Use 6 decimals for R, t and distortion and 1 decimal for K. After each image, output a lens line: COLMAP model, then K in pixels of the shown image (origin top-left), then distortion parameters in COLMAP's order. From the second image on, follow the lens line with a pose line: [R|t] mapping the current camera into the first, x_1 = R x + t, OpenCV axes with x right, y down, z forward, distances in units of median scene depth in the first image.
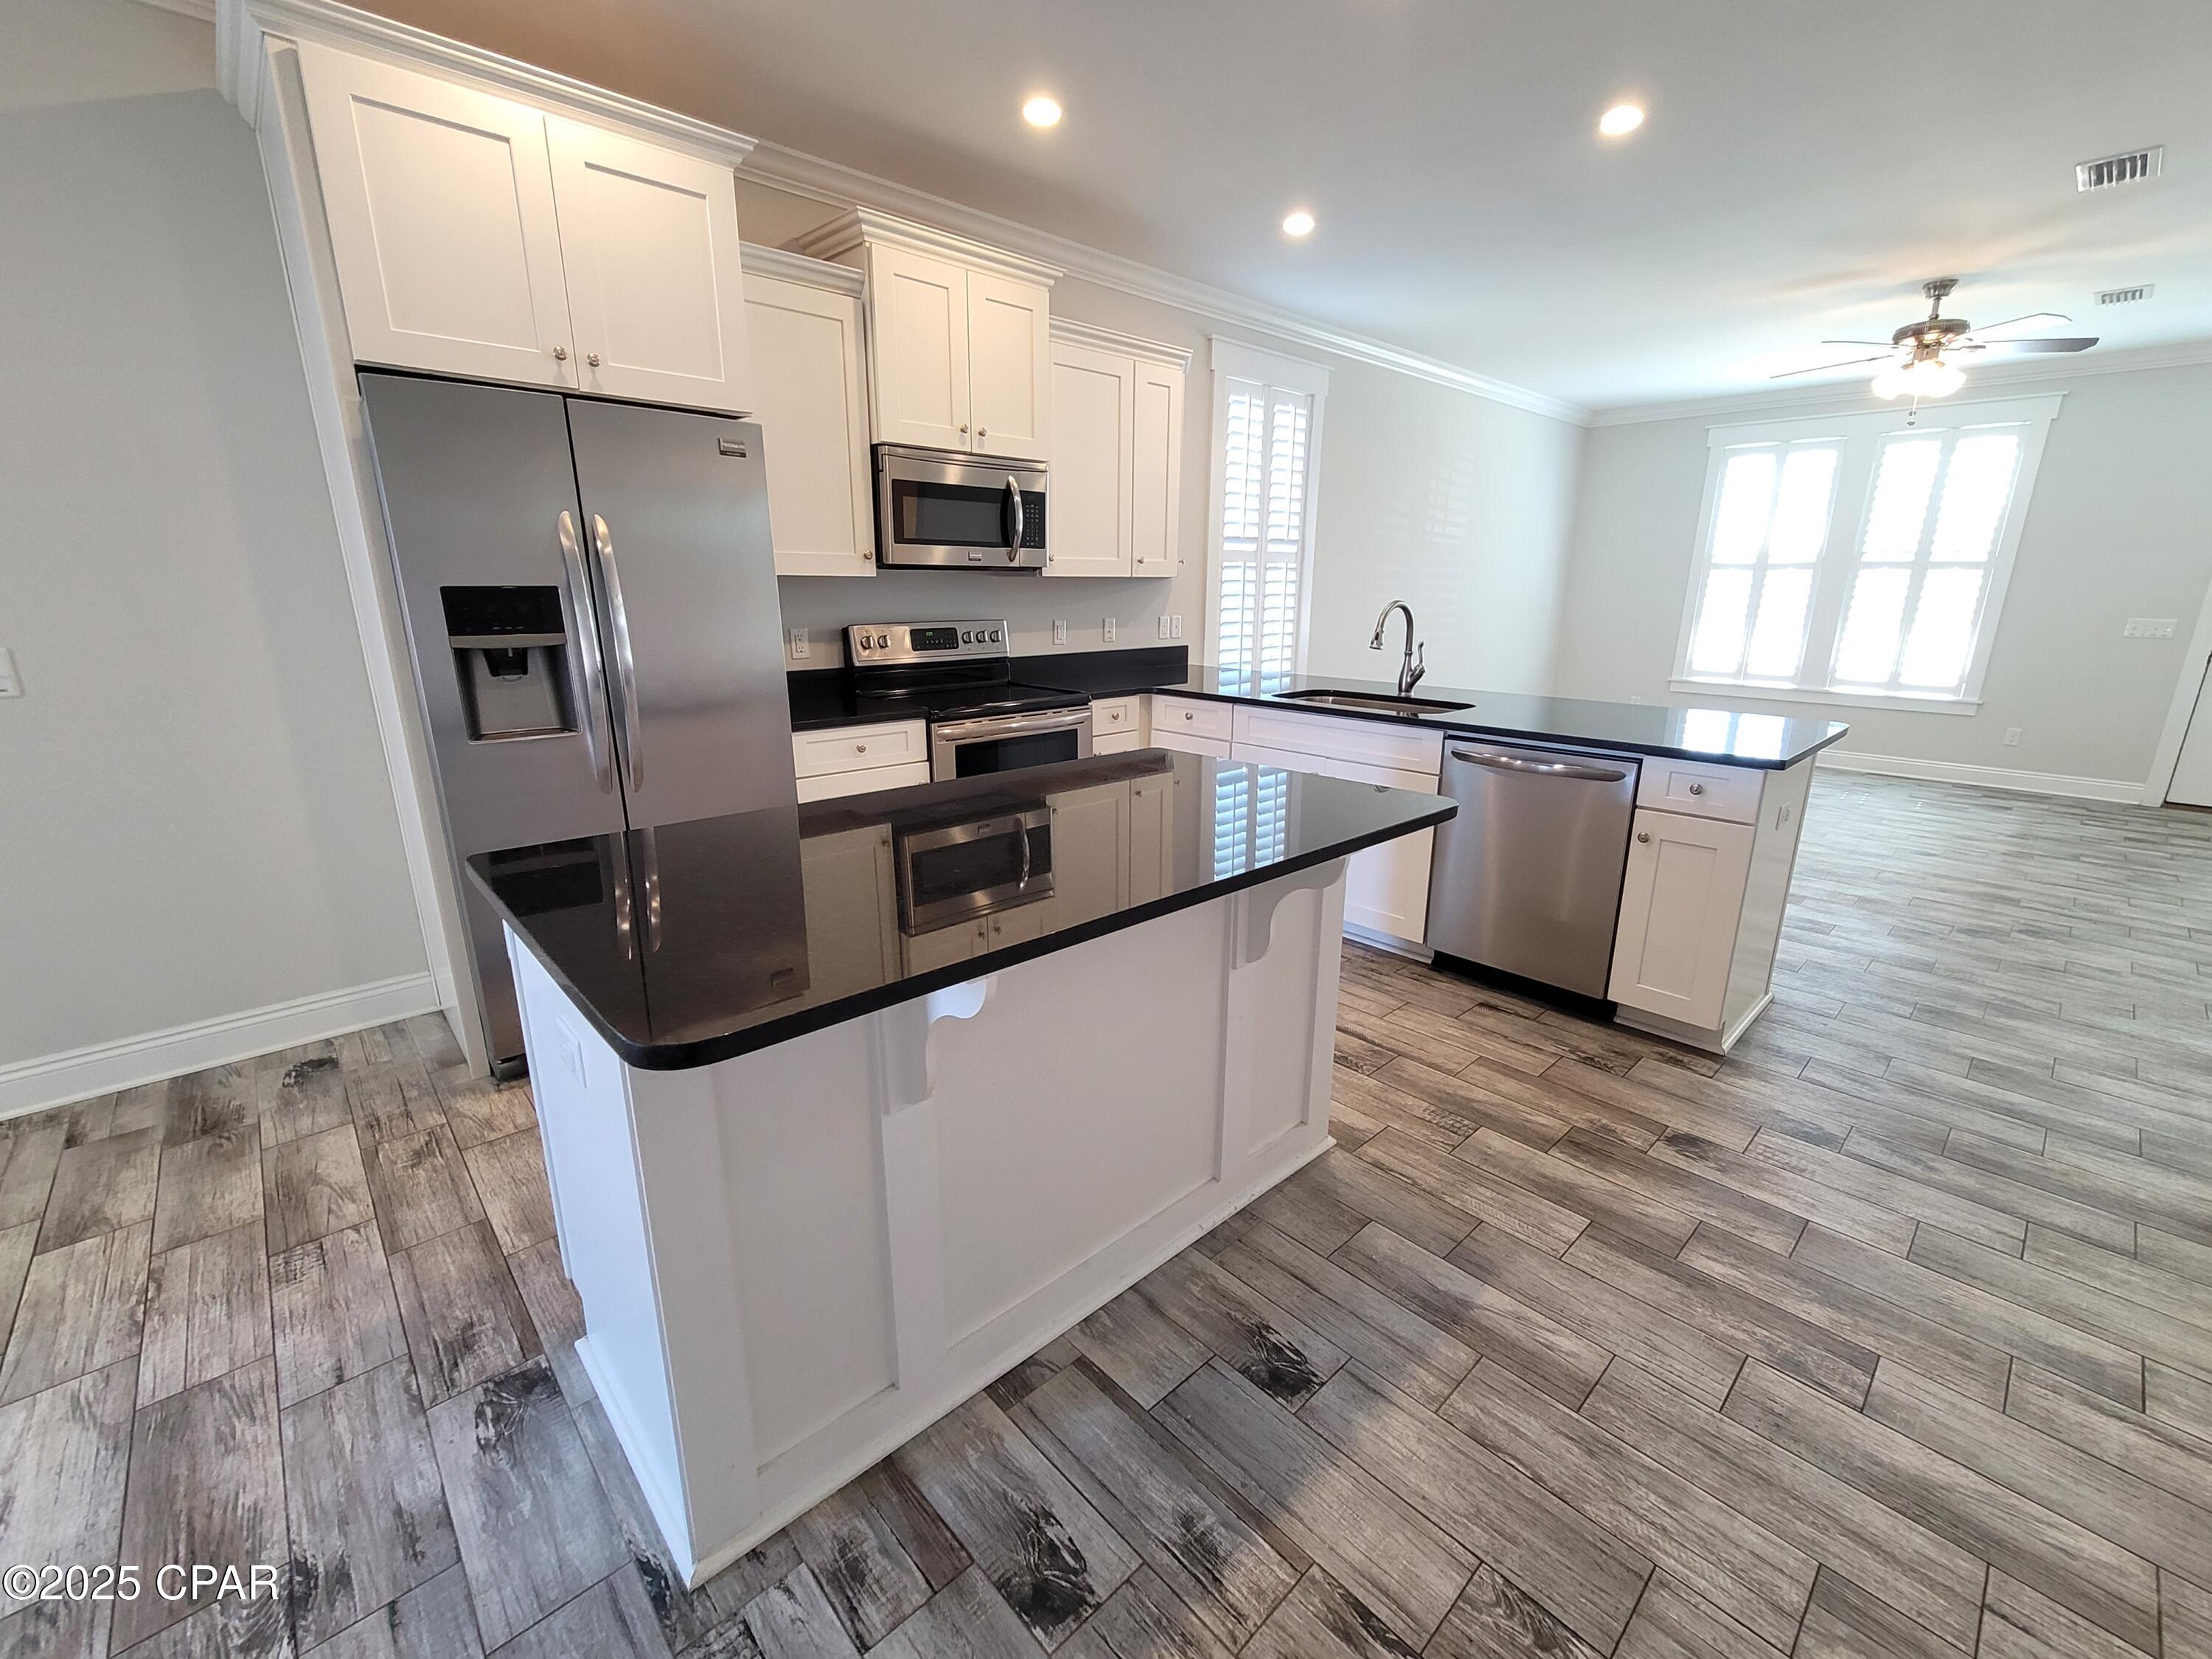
lens RADIAL K [[923.6, 0, 1125.9], [0, 923.6, 834.4], [0, 0, 1]] dist [-0.001727, 0.000687]
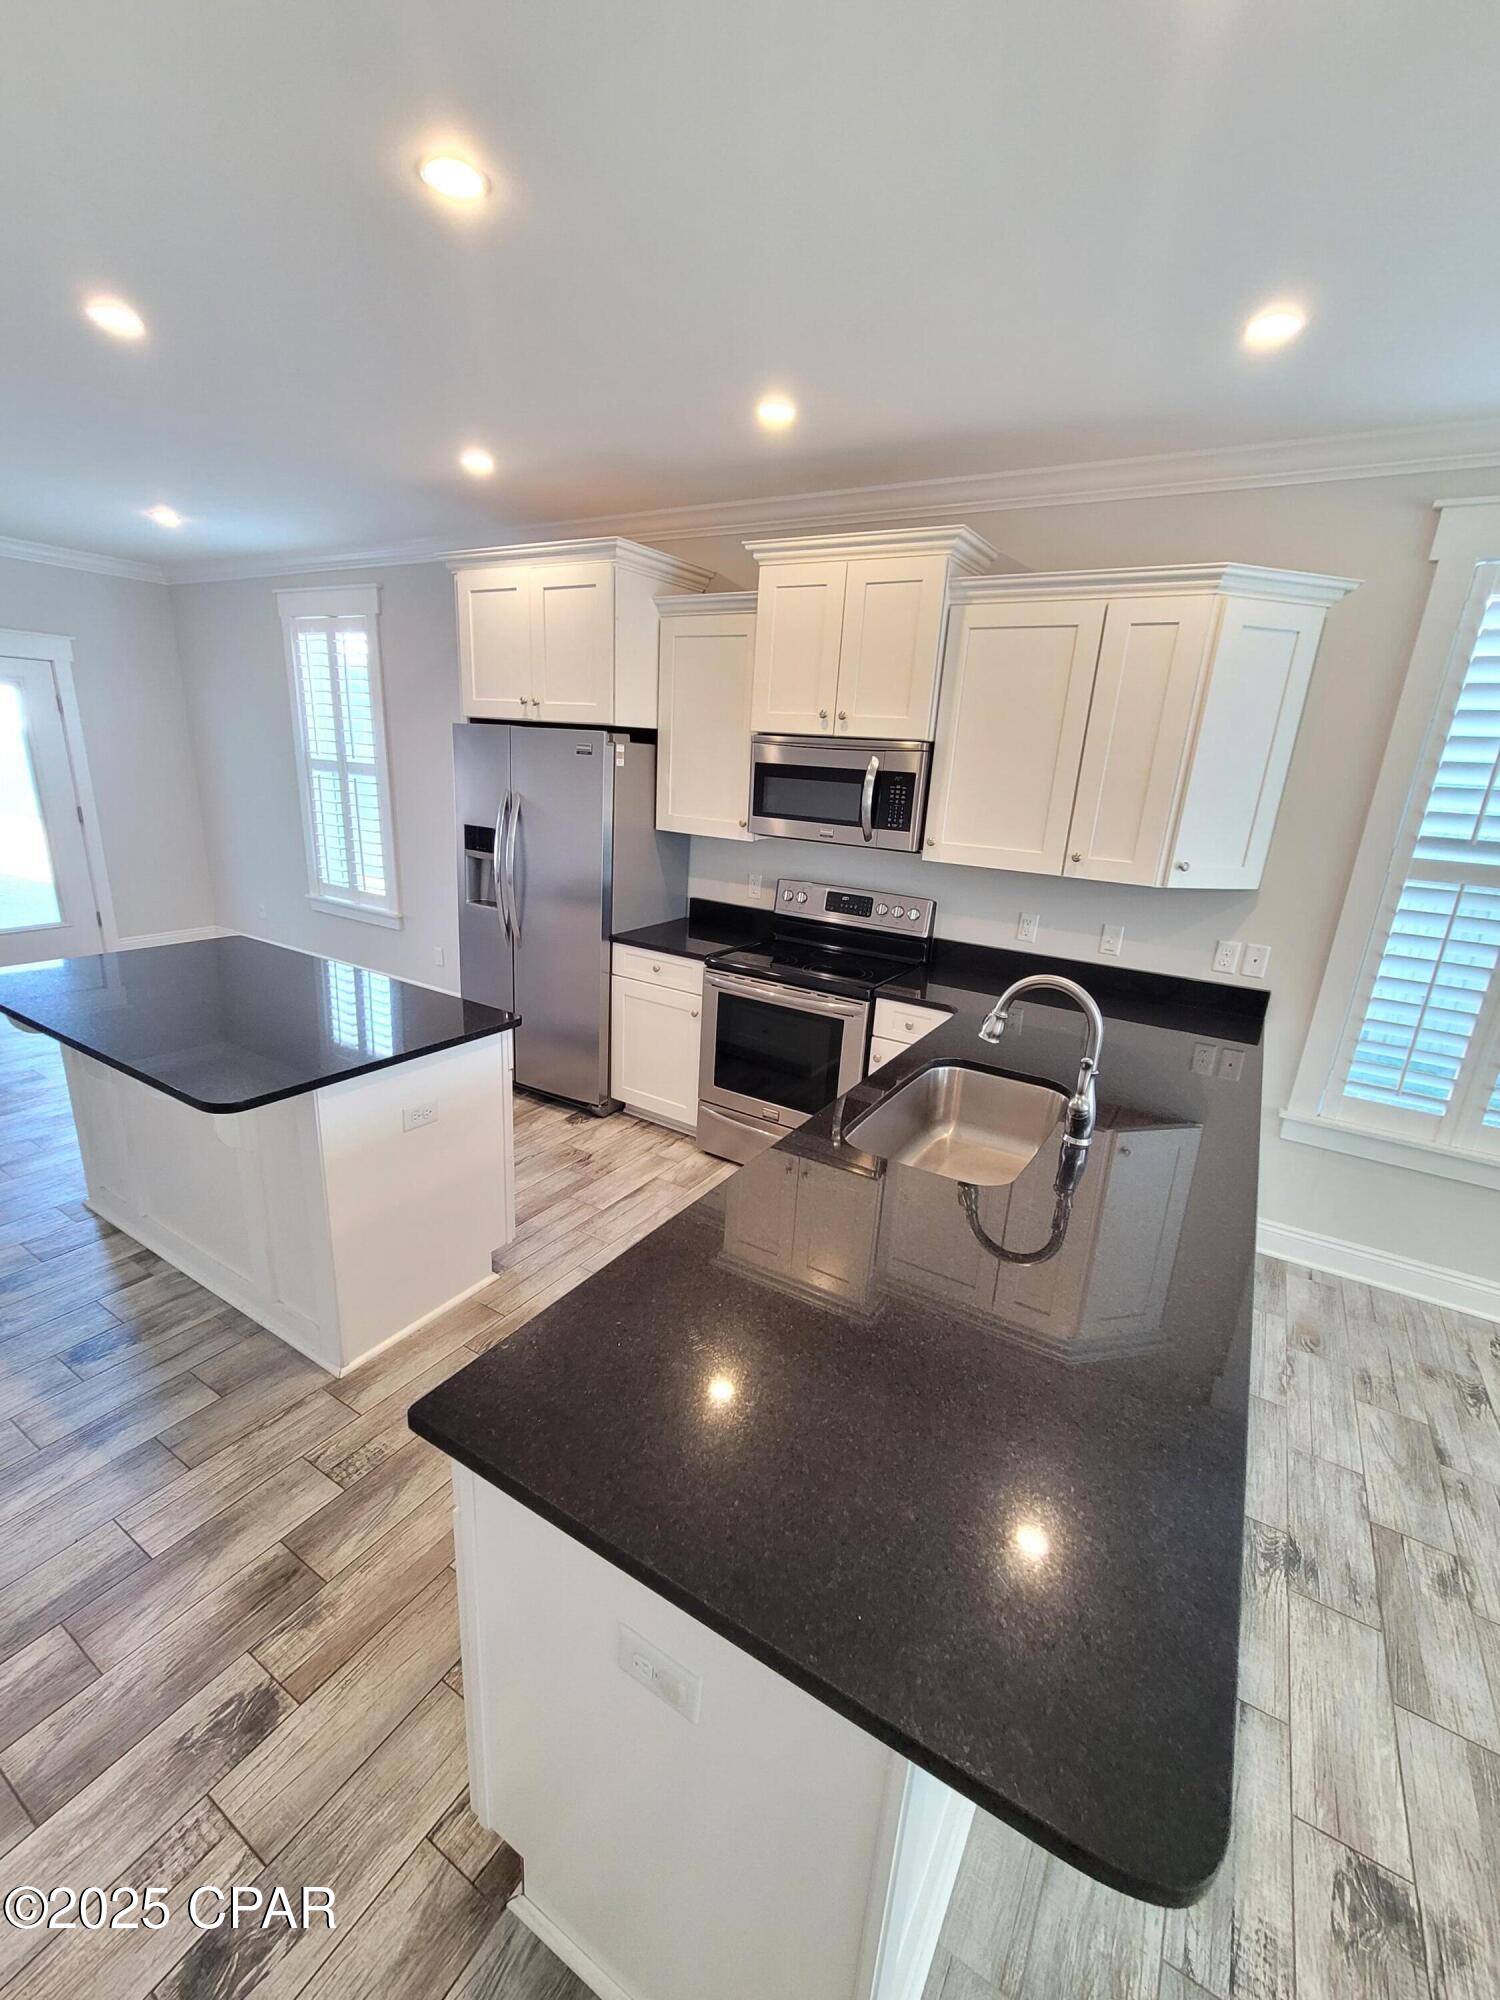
lens RADIAL K [[835.0, 0, 744.2], [0, 835.0, 1011.6], [0, 0, 1]] dist [-0.001727, 0.000687]
pose [[0.255481, 0.294497, -0.920869, 0.781963], [-0.309055, 0.927380, 0.210837, -0.299923], [0.916086, 0.230734, 0.327944, 0.687329]]
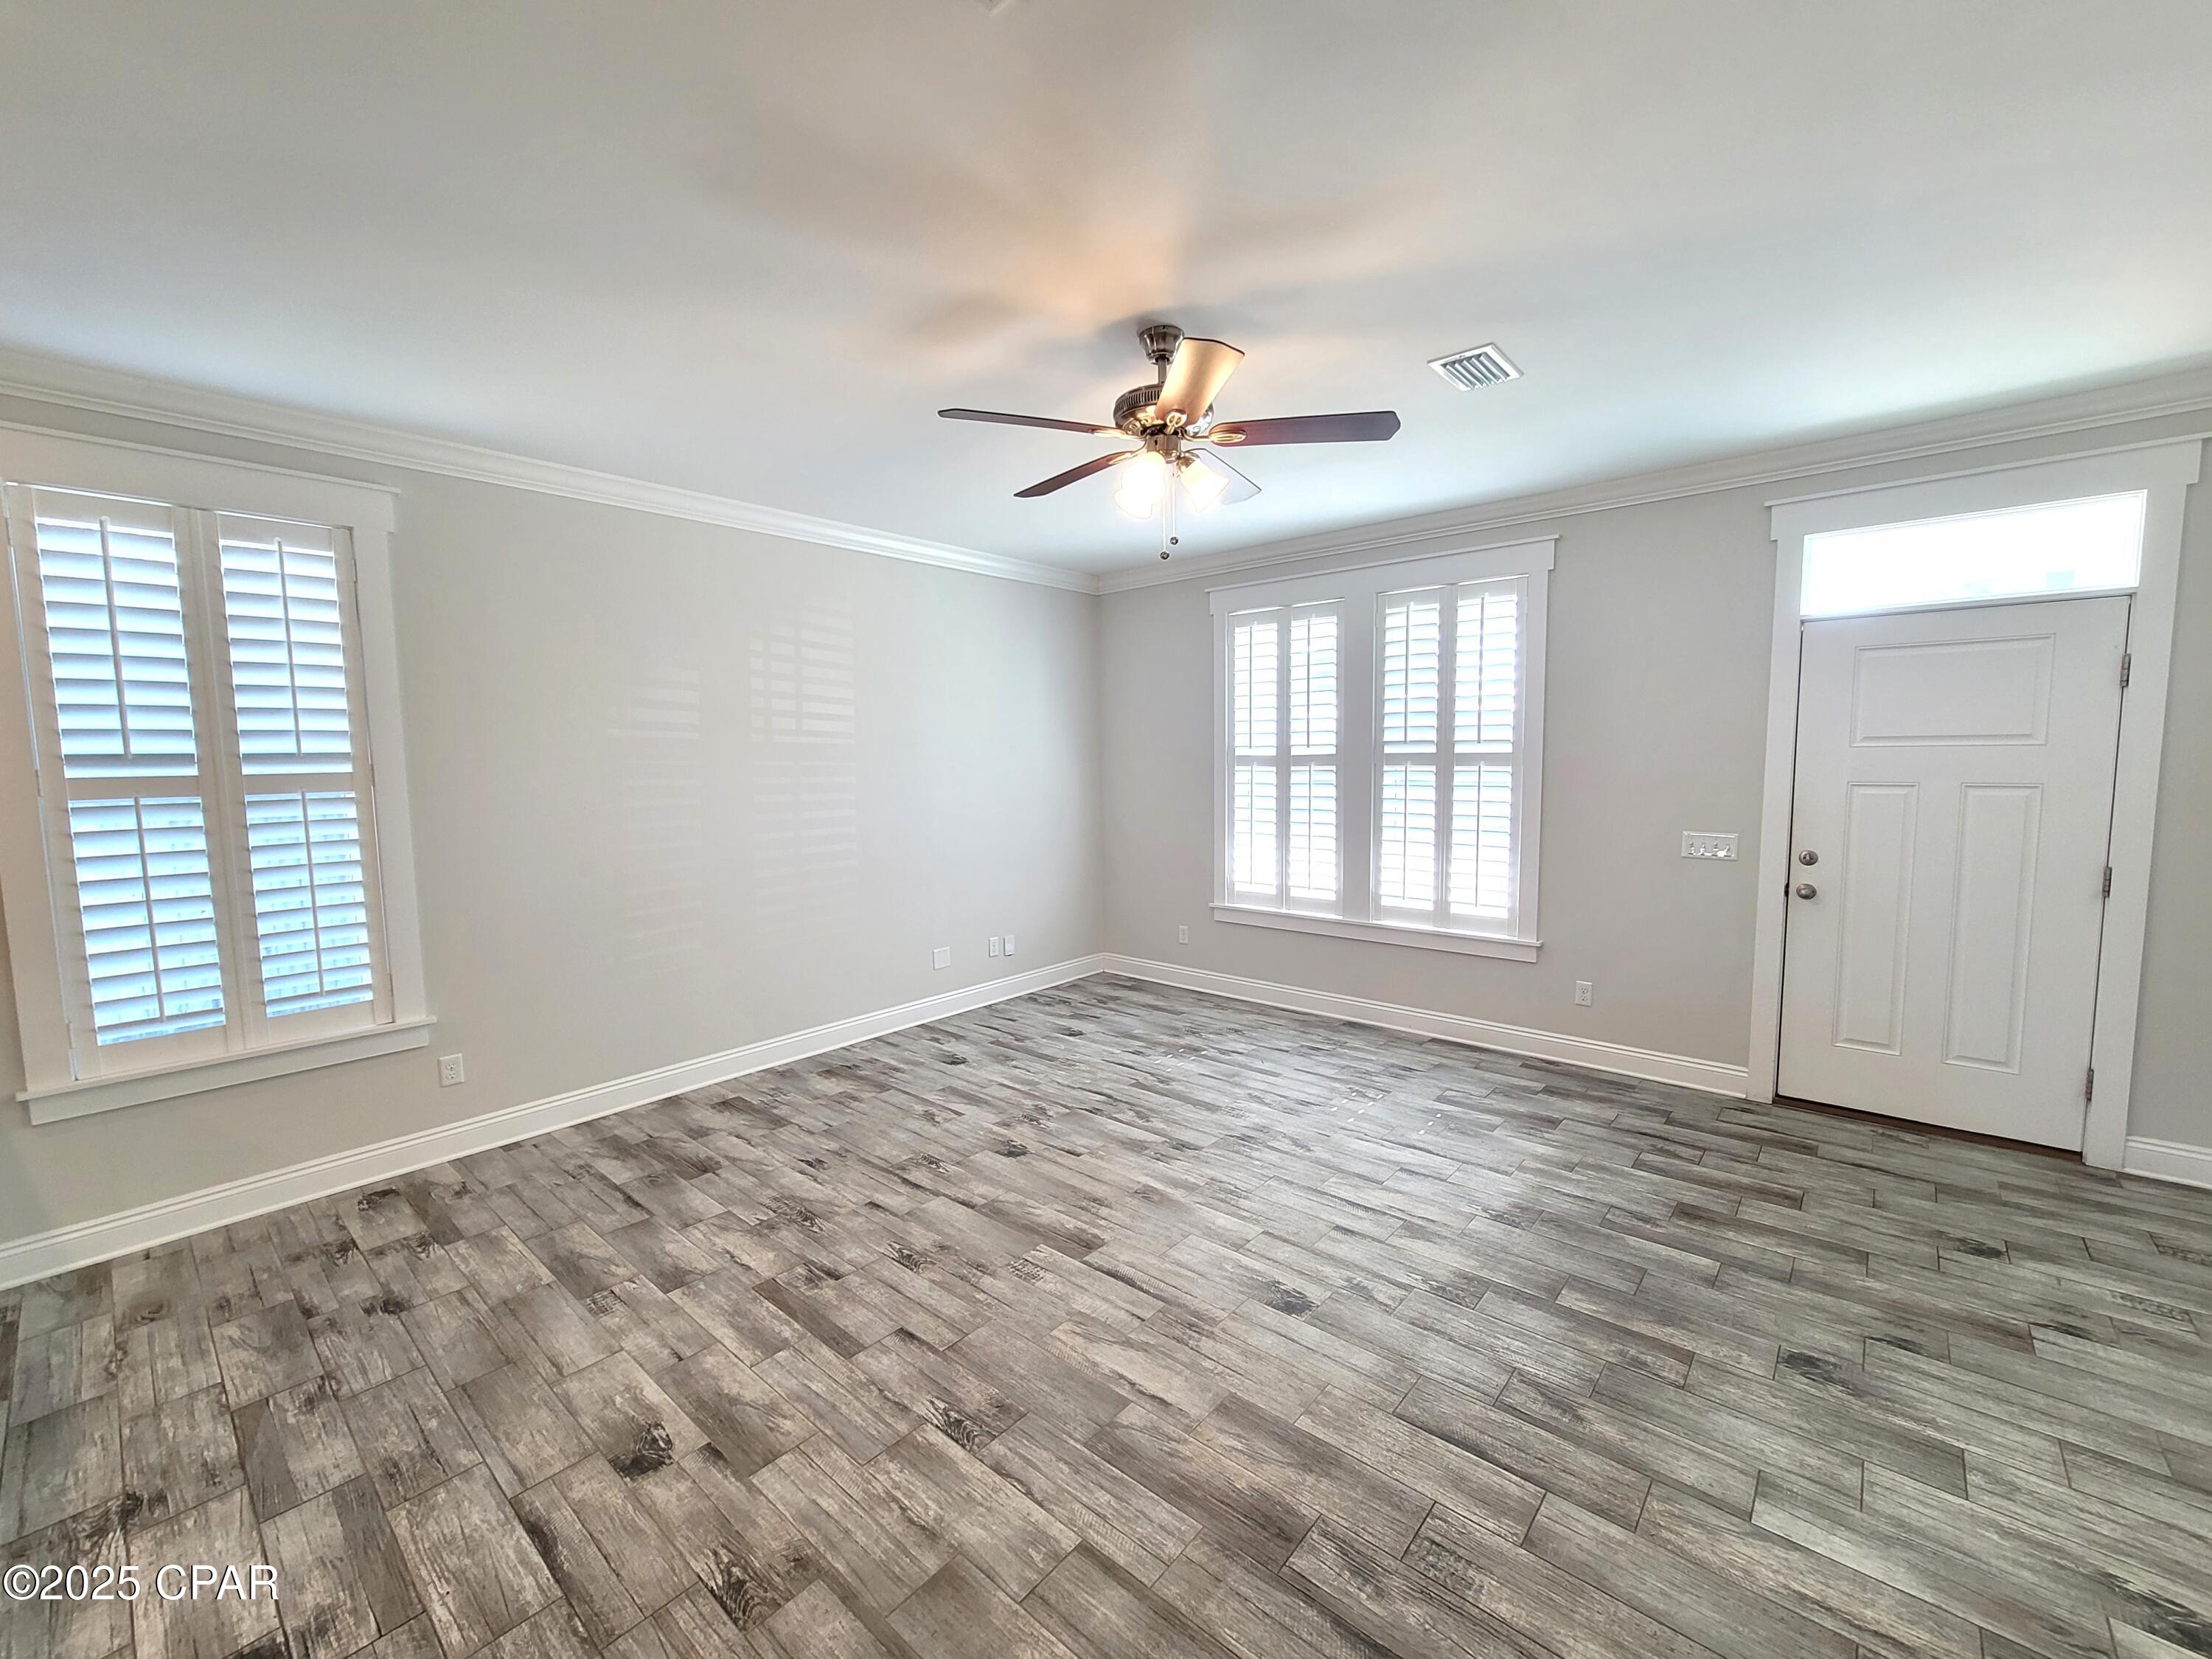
lens RADIAL K [[901.0, 0, 1119.9], [0, 901.0, 837.9], [0, 0, 1]] dist [-0.000048, 0.000361]
pose [[0.994672, -0.029798, 0.098691, 1.027537], [0.046518, 0.984047, -0.171721, -0.229766], [-0.092000, 0.175397, 0.980190, 0.631847]]
